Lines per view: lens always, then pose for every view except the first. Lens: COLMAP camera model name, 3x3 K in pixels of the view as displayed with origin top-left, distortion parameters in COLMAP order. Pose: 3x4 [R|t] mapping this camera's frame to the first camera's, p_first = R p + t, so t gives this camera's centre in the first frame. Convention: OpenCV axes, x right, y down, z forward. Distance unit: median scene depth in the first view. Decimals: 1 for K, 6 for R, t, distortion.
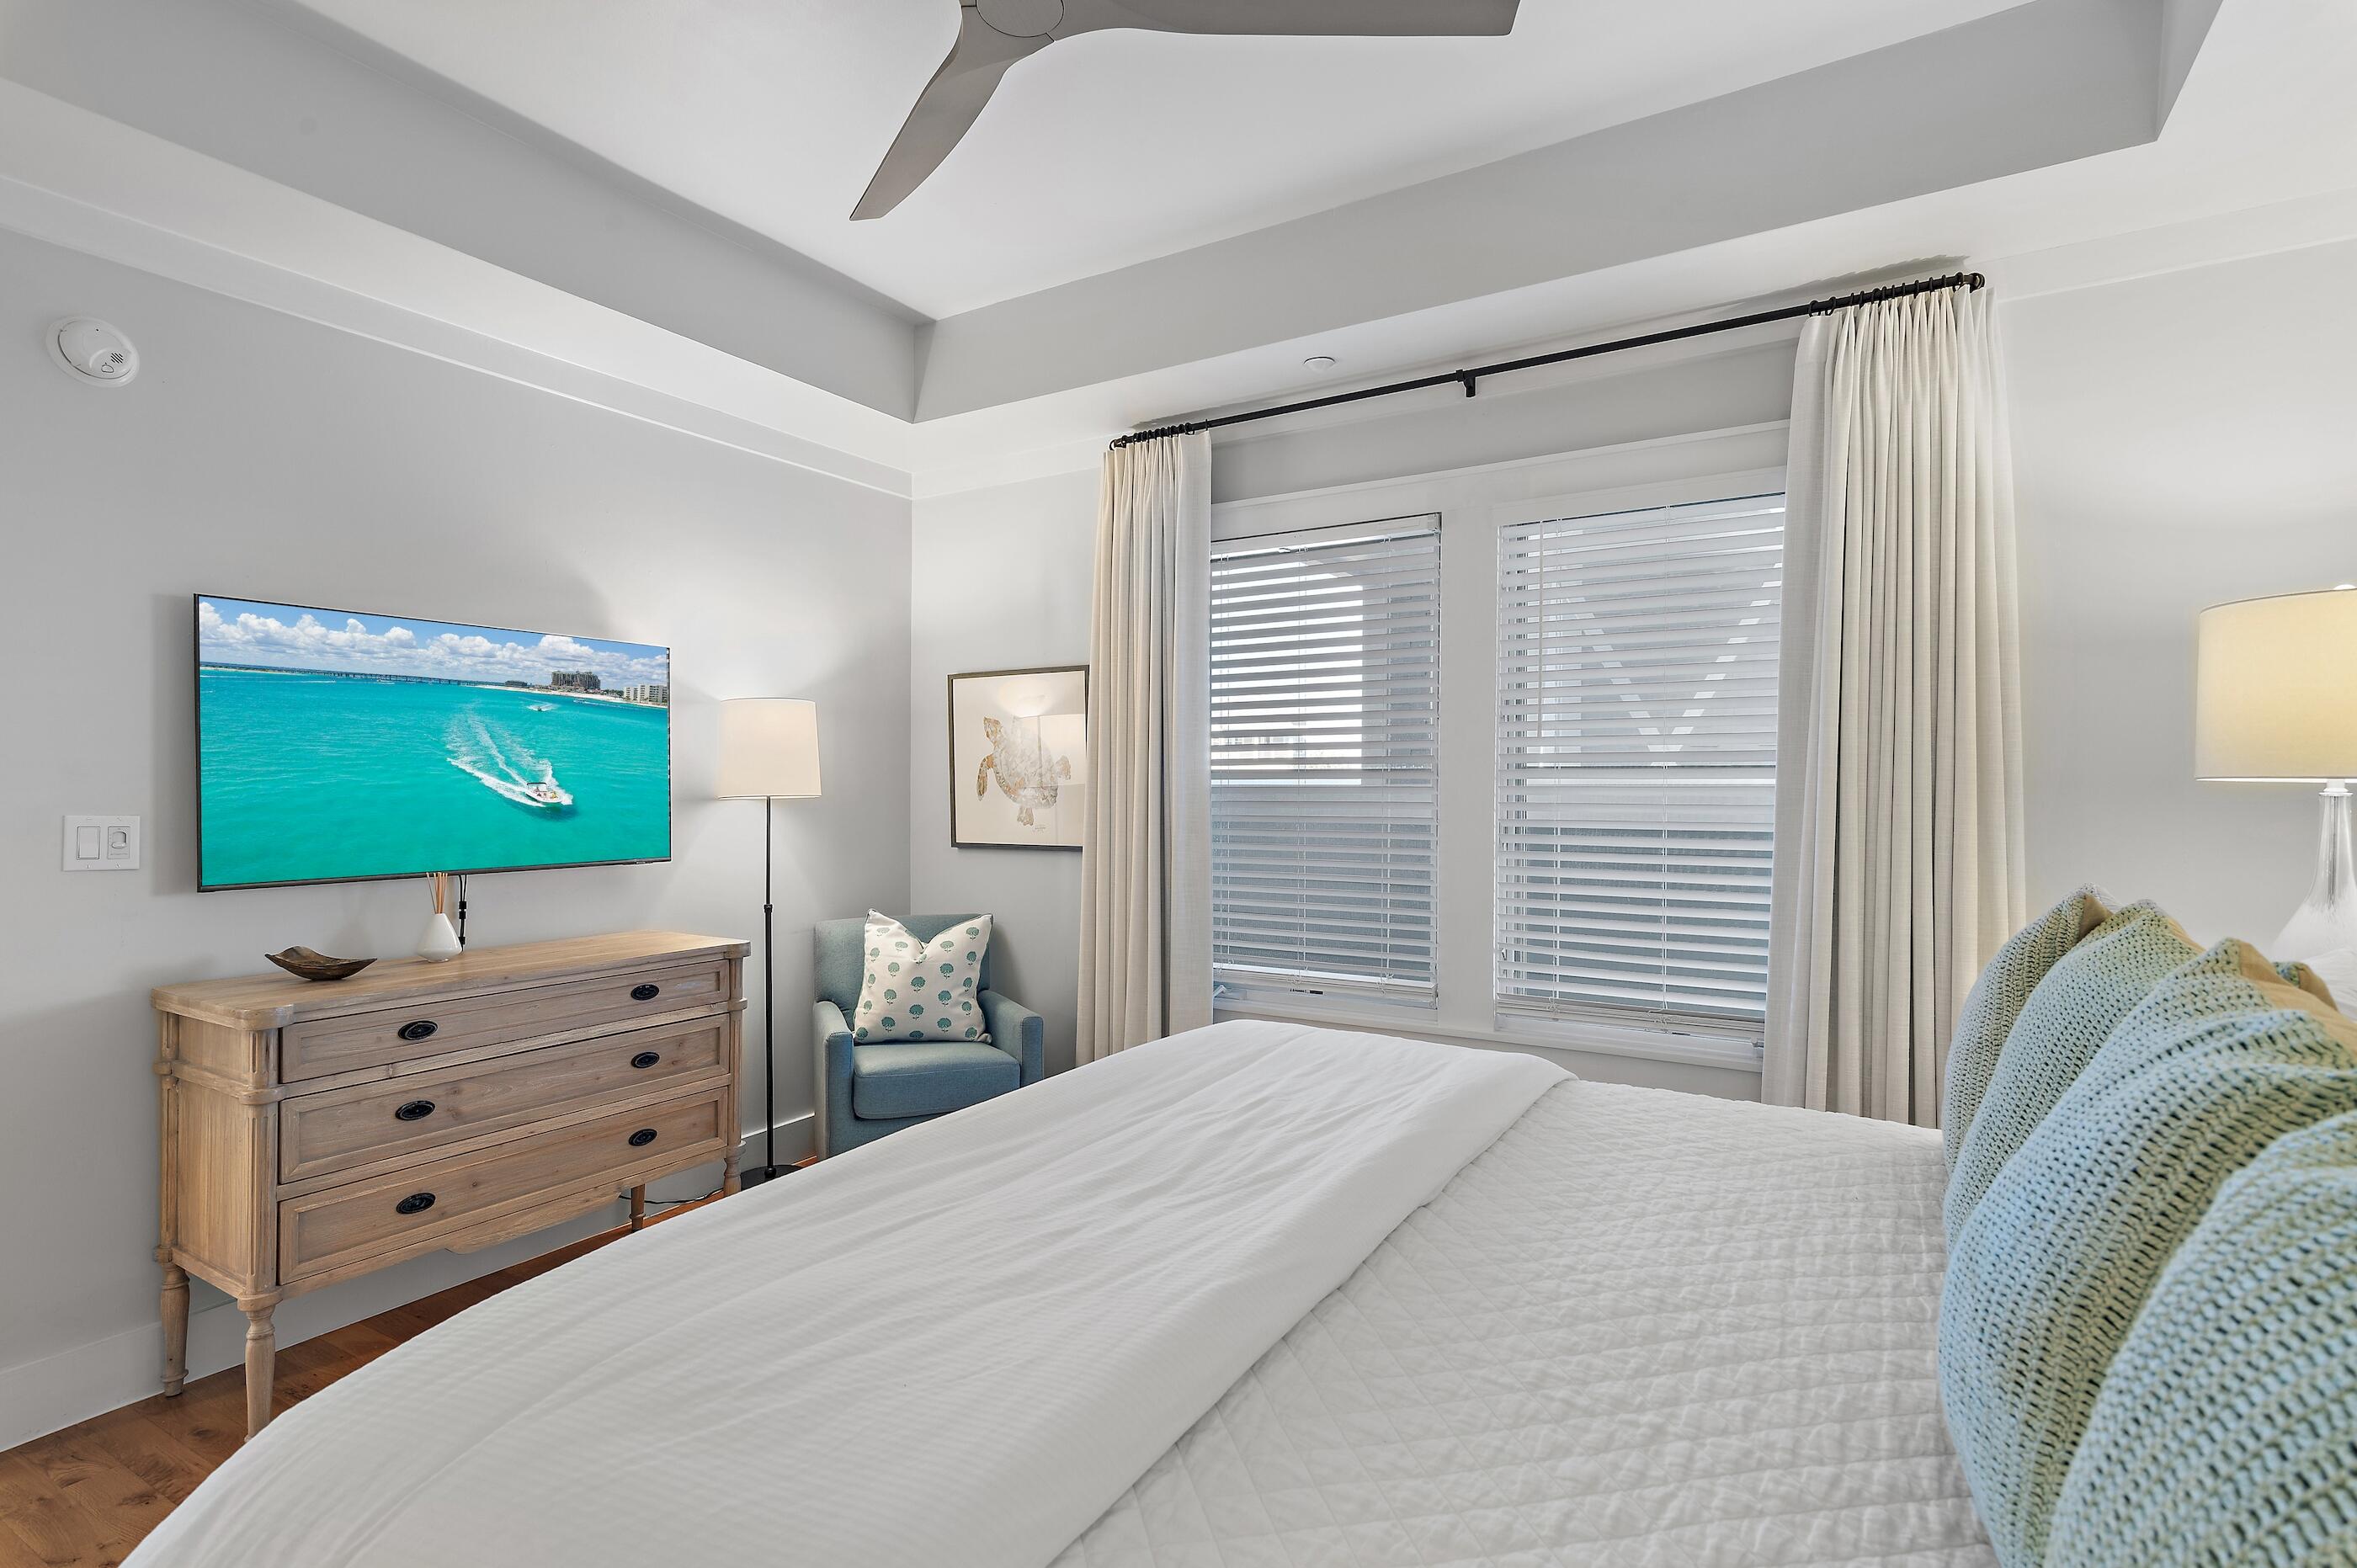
lens RADIAL K [[1128.1, 0, 1177.1], [0, 1128.1, 798.2], [0, 0, 1]] dist [0.001682, -0.000956]
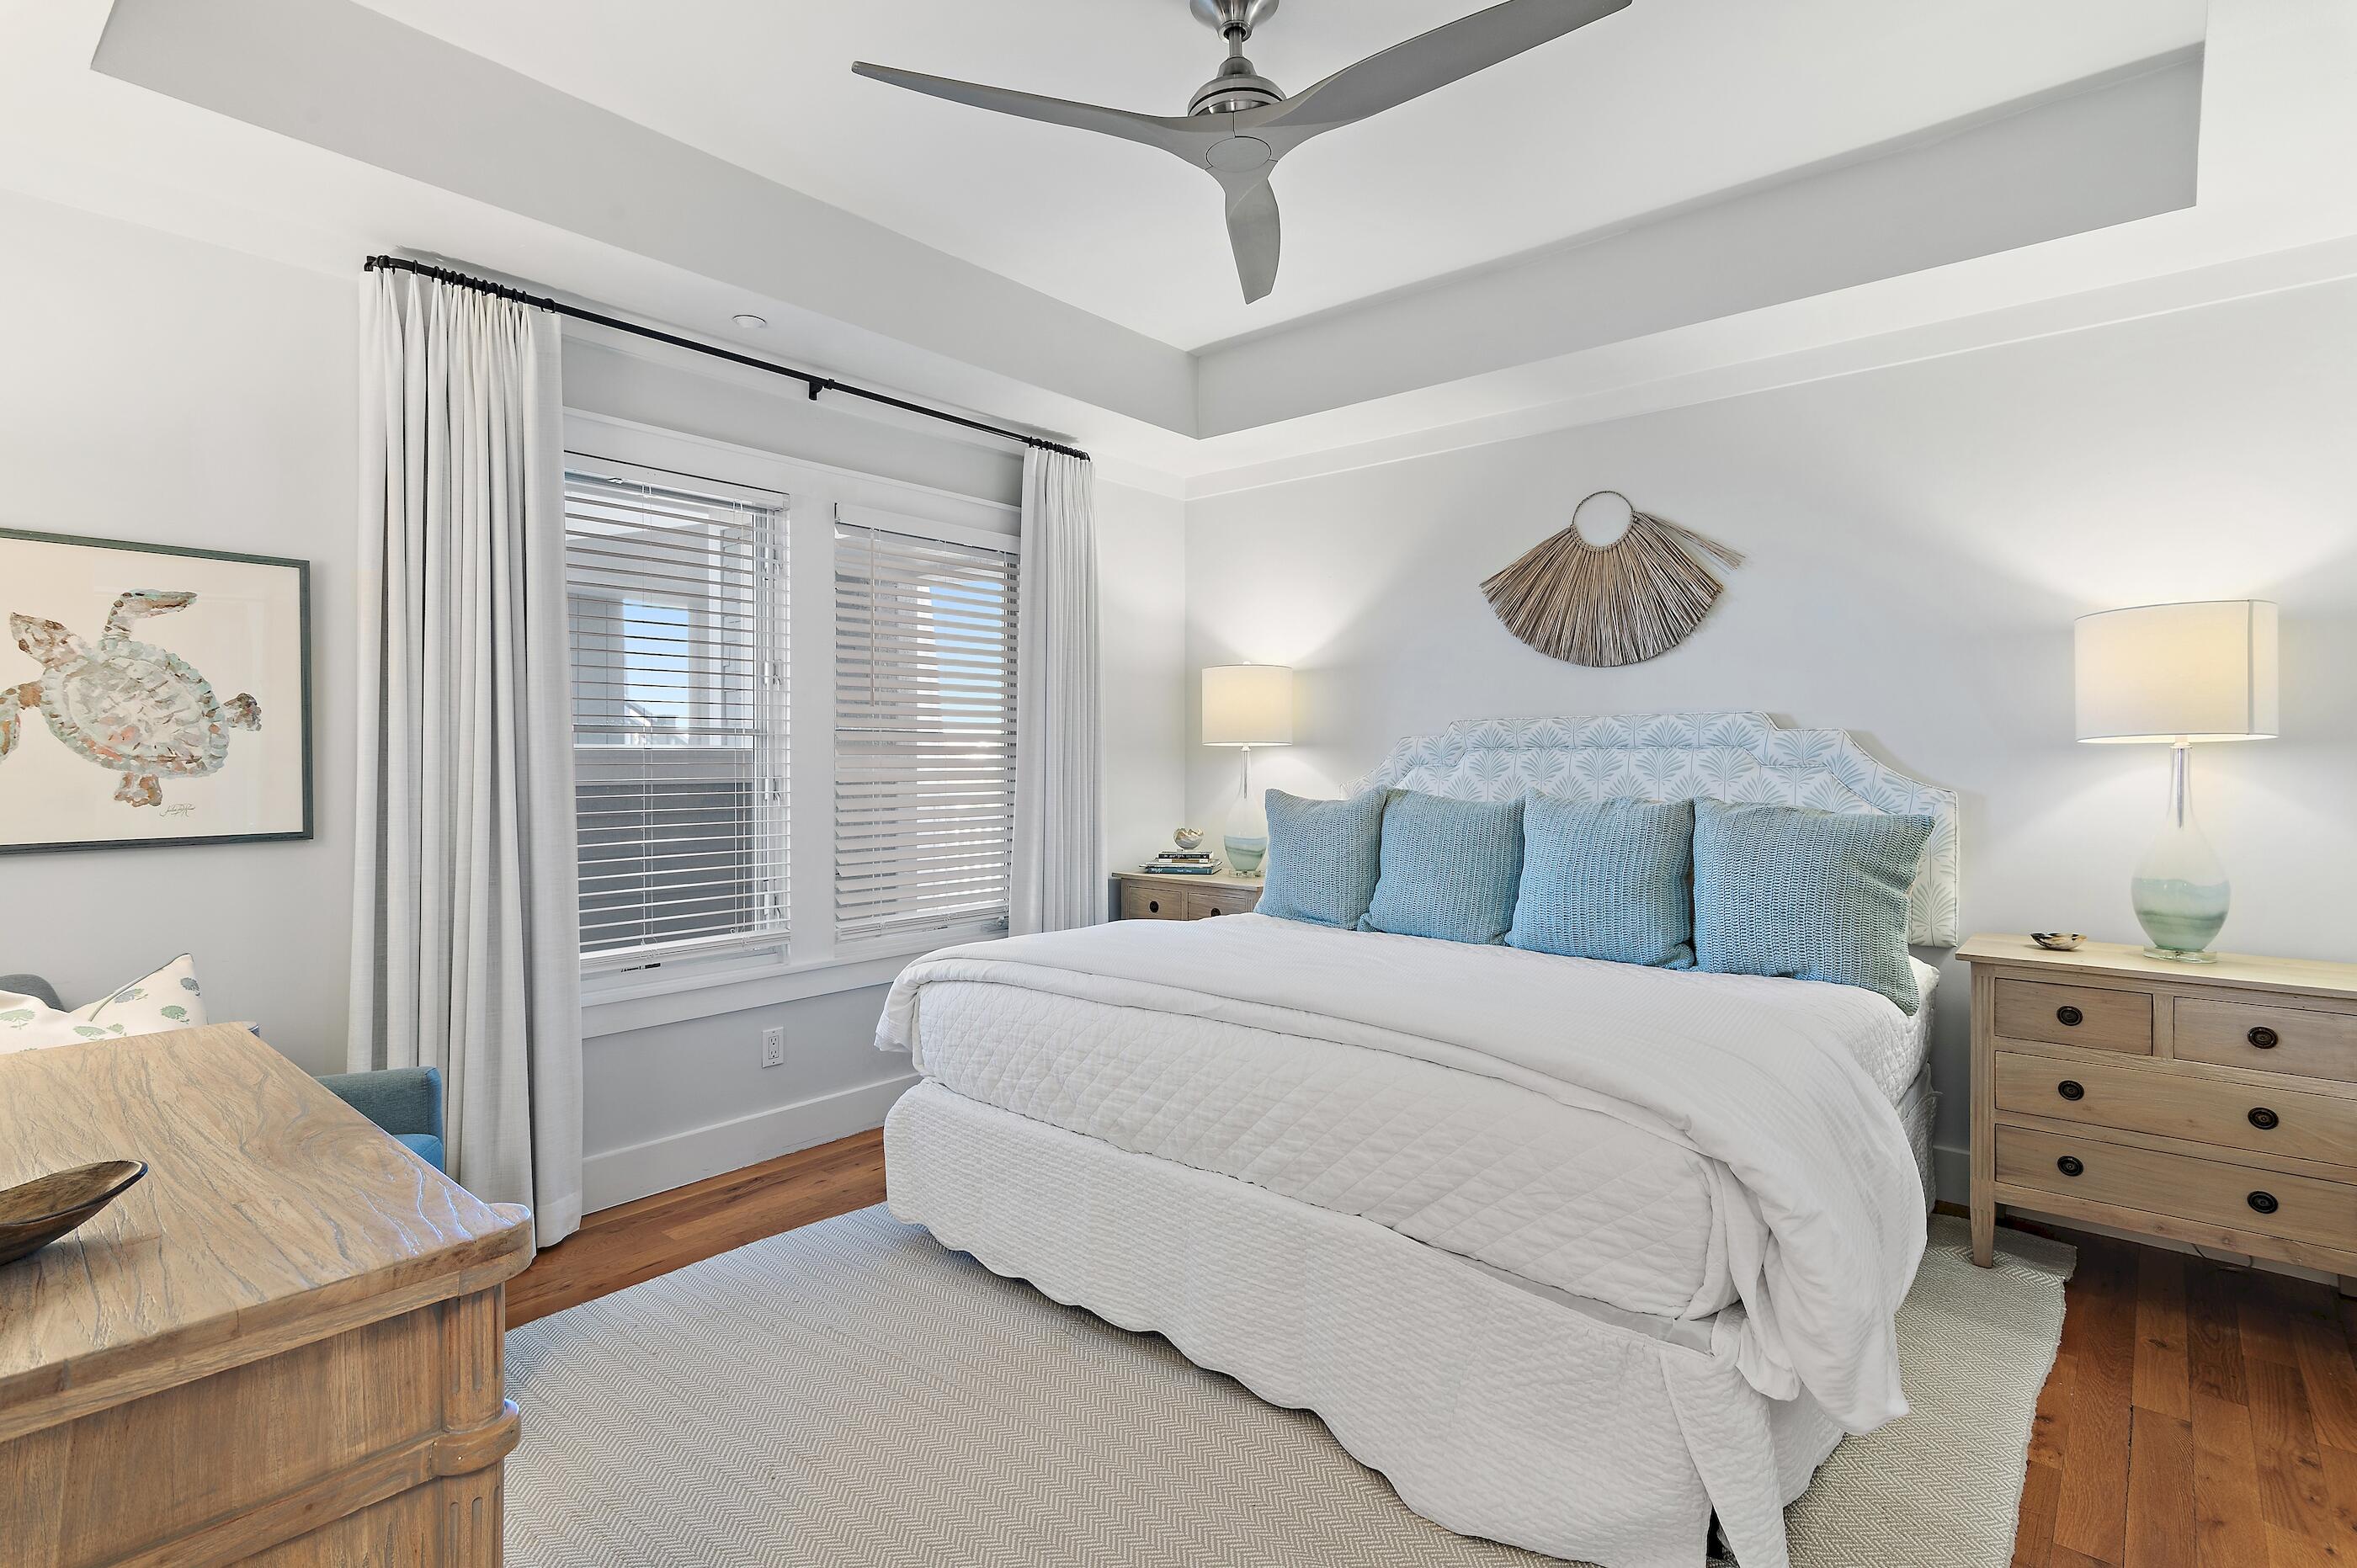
lens RADIAL K [[1128.1, 0, 1178.0], [0, 1128.1, 763.8], [0, 0, 1]] dist [0.001682, -0.000956]
pose [[0.164650, -0.007746, 0.986322, -0.694769], [0.012044, 0.999910, 0.005842, 0.005421], [-0.986278, 0.010917, 0.164729, 0.399626]]
